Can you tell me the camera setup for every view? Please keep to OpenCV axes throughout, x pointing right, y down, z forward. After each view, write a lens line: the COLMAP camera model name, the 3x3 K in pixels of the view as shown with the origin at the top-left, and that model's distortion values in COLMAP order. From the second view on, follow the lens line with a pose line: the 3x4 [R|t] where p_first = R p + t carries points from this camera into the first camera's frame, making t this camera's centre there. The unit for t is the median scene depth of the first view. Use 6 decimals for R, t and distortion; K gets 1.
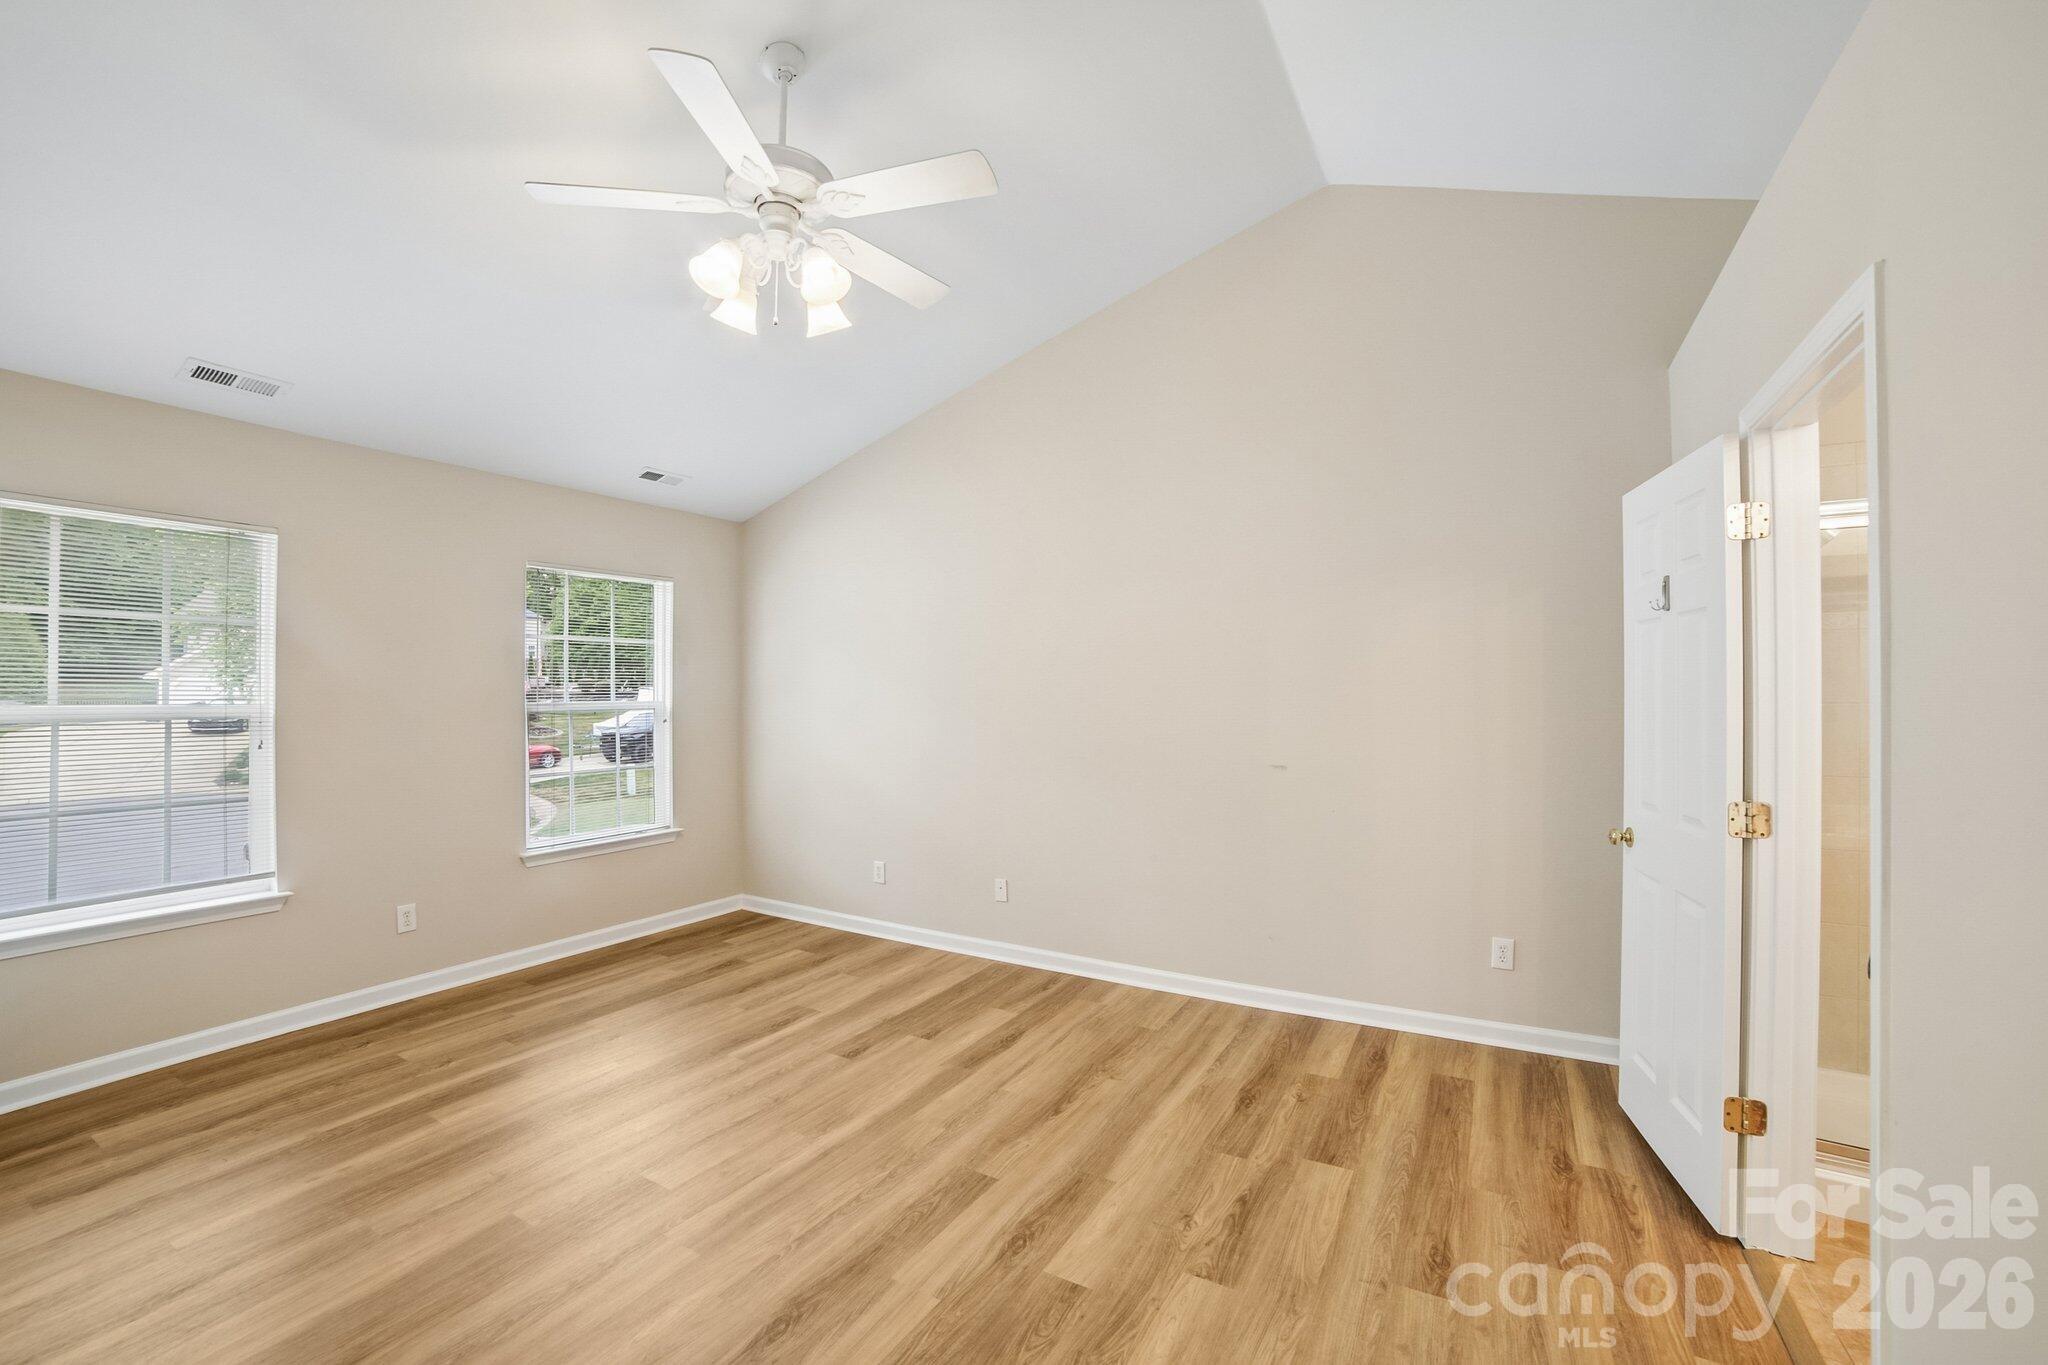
lens RADIAL K [[851.0, 0, 1035.2], [0, 851.0, 669.8], [0, 0, 1]] dist [-0.082175, 0.028401]
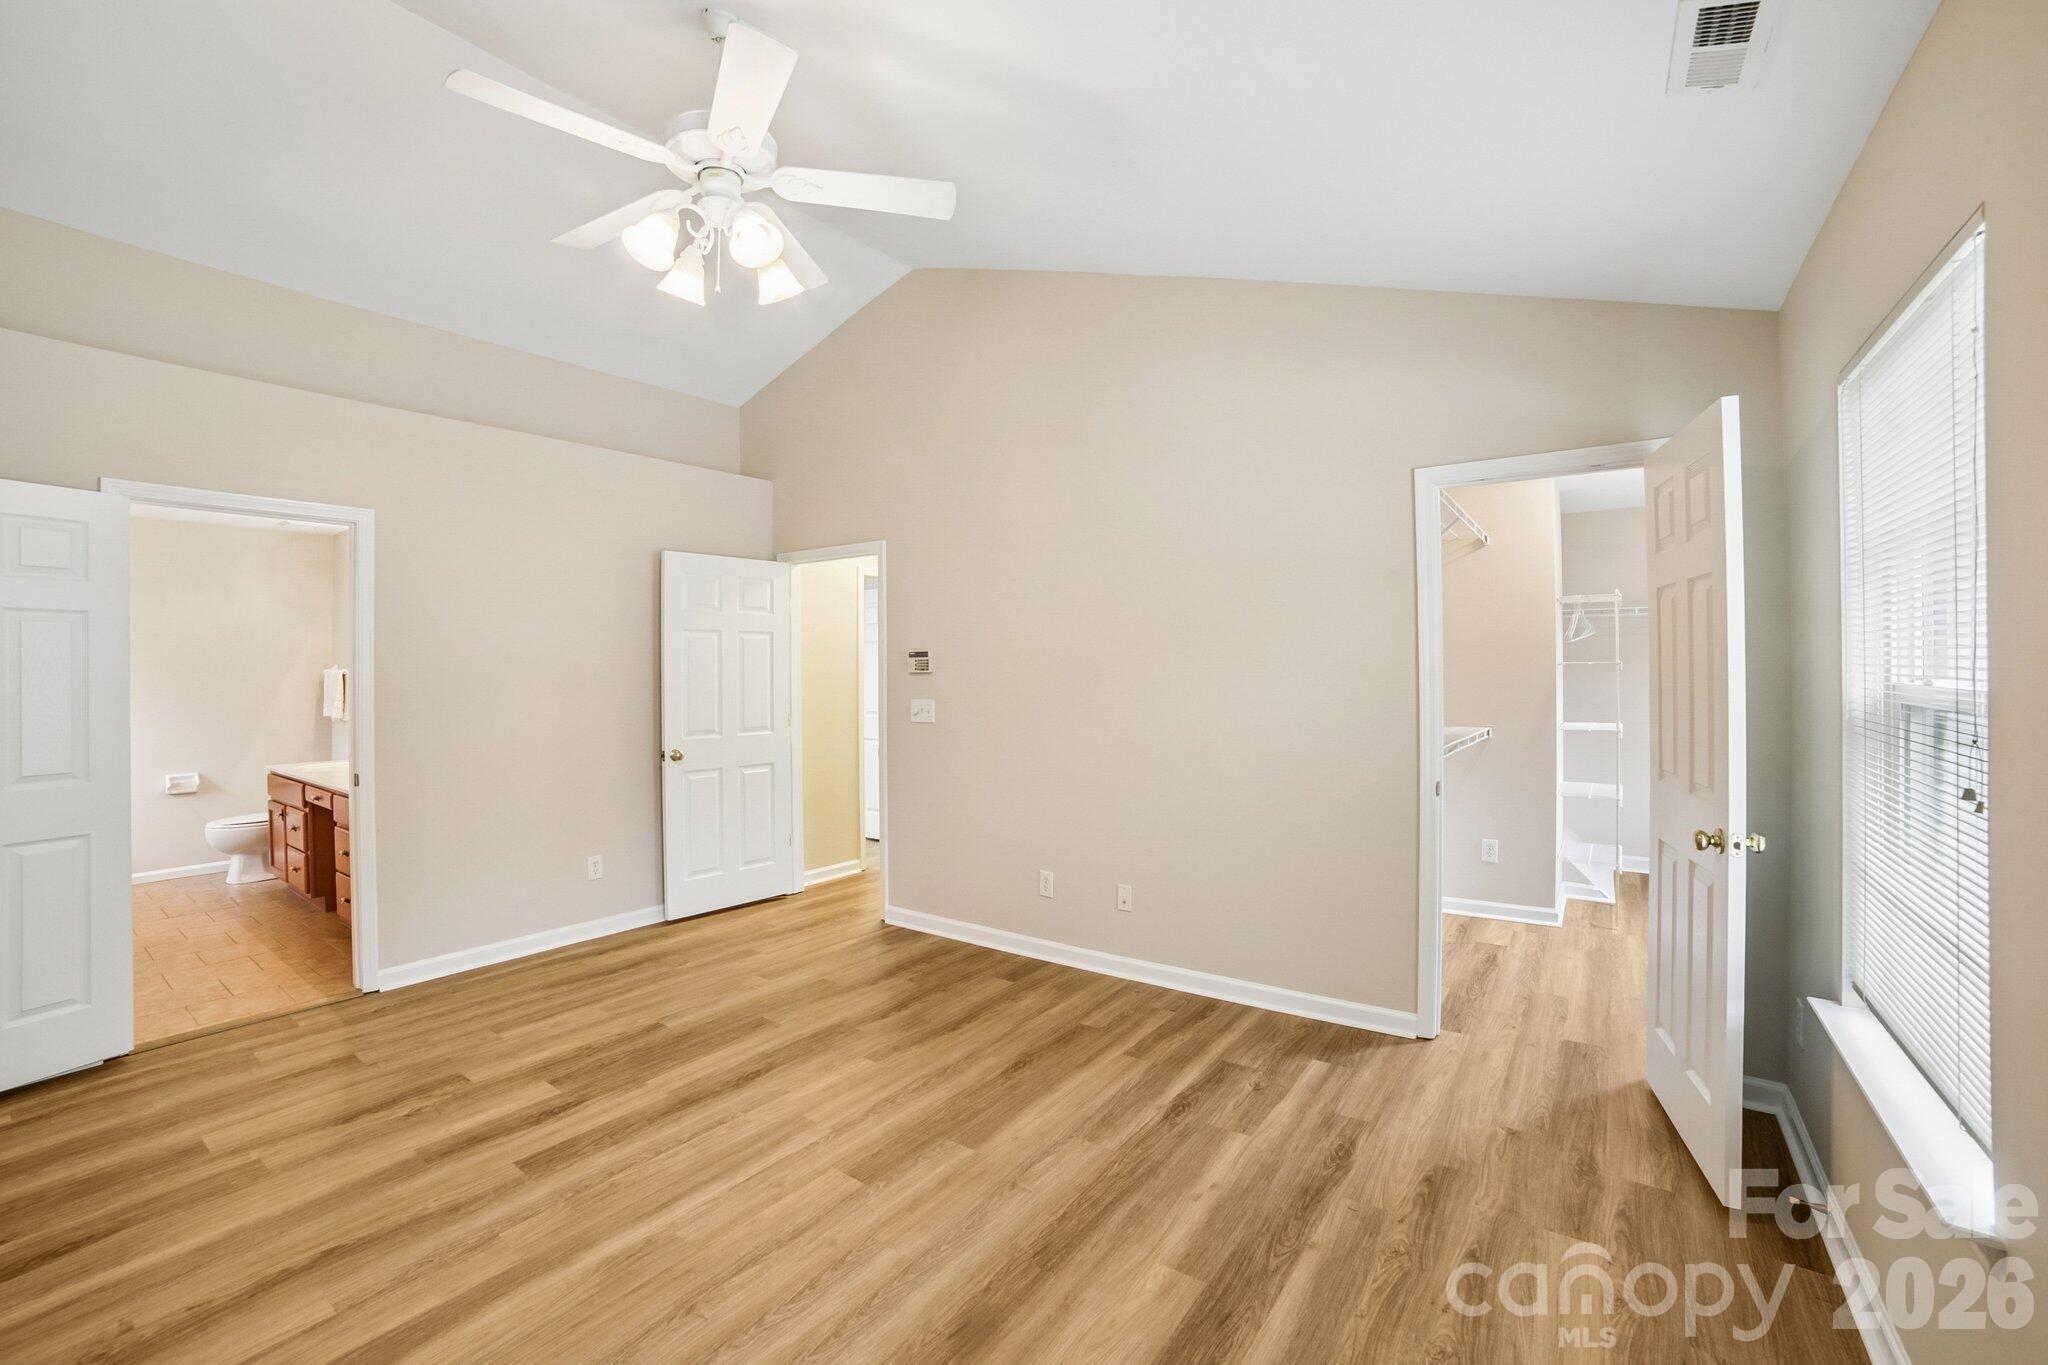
lens RADIAL K [[851.0, 0, 1035.2], [0, 851.0, 669.8], [0, 0, 1]] dist [-0.082175, 0.028401]
pose [[-0.995249, 0.010529, 0.096794, -0.800504], [0.008153, 0.999657, -0.024901, 0.058172], [-0.097023, -0.023993, -0.994993, 2.005989]]
